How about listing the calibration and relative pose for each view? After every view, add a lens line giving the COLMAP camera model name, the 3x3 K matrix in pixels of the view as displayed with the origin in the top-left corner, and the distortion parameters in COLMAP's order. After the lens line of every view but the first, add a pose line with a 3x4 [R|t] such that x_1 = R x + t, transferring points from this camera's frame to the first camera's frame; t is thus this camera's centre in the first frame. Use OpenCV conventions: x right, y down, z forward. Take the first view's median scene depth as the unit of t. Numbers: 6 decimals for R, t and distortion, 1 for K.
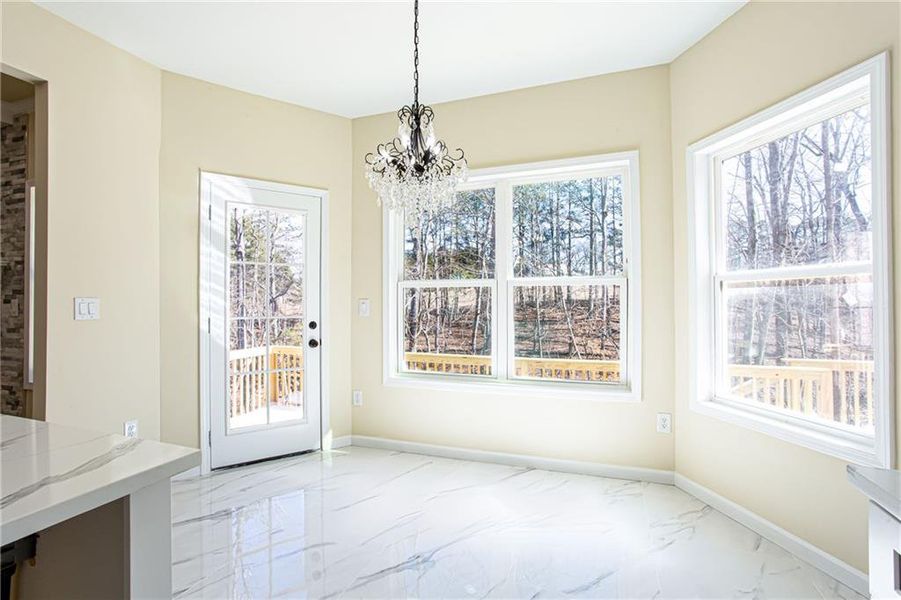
lens RADIAL K [[437.5, 0, 451.2], [0, 437.5, 307.2], [0, 0, 1]] dist [-0.030744, 0.009267]
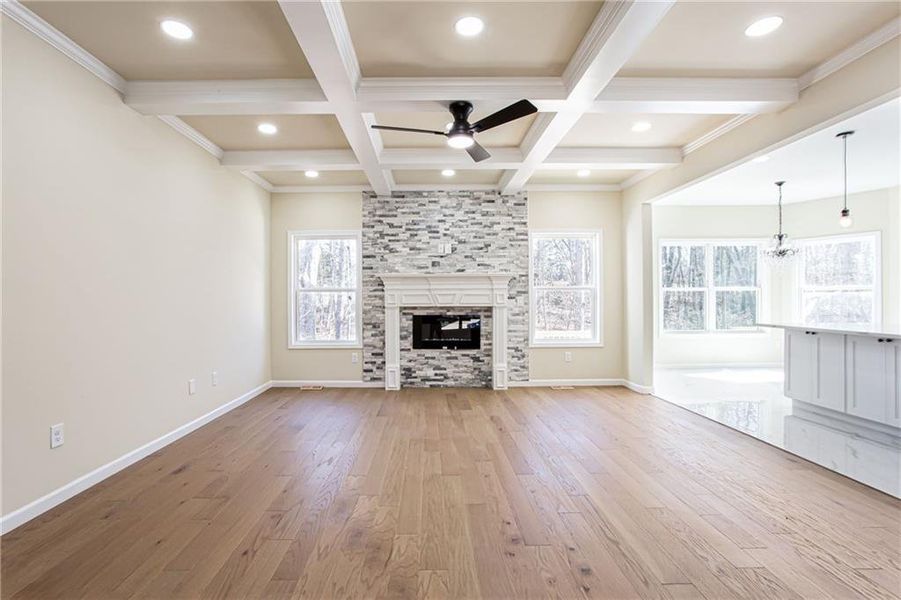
lens RADIAL K [[437.5, 0, 442.8], [0, 437.5, 294.7], [0, 0, 1]] dist [-0.030744, 0.009267]
pose [[0.930104, -0.003429, 0.367282, -1.964584], [0.001056, 0.999977, 0.006660, -0.038565], [-0.367296, -0.005807, 0.930086, -0.537235]]
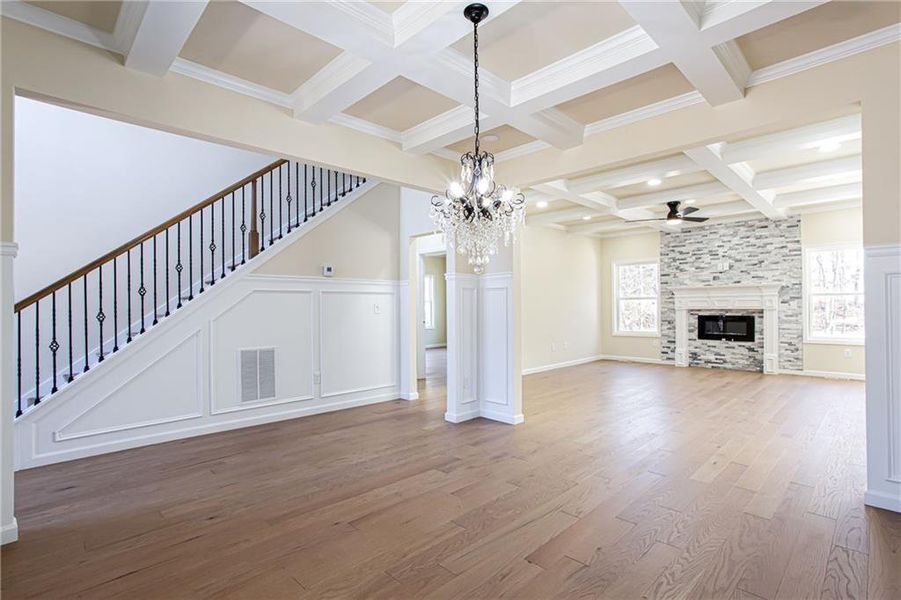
lens RADIAL K [[437.5, 0, 442.0], [0, 437.5, 305.1], [0, 0, 1]] dist [-0.030744, 0.009267]
pose [[0.907092, -0.009947, -0.420814, -1.708942], [0.013633, 0.999891, 0.005752, -0.036119], [0.420711, -0.010955, 0.907129, -1.696546]]
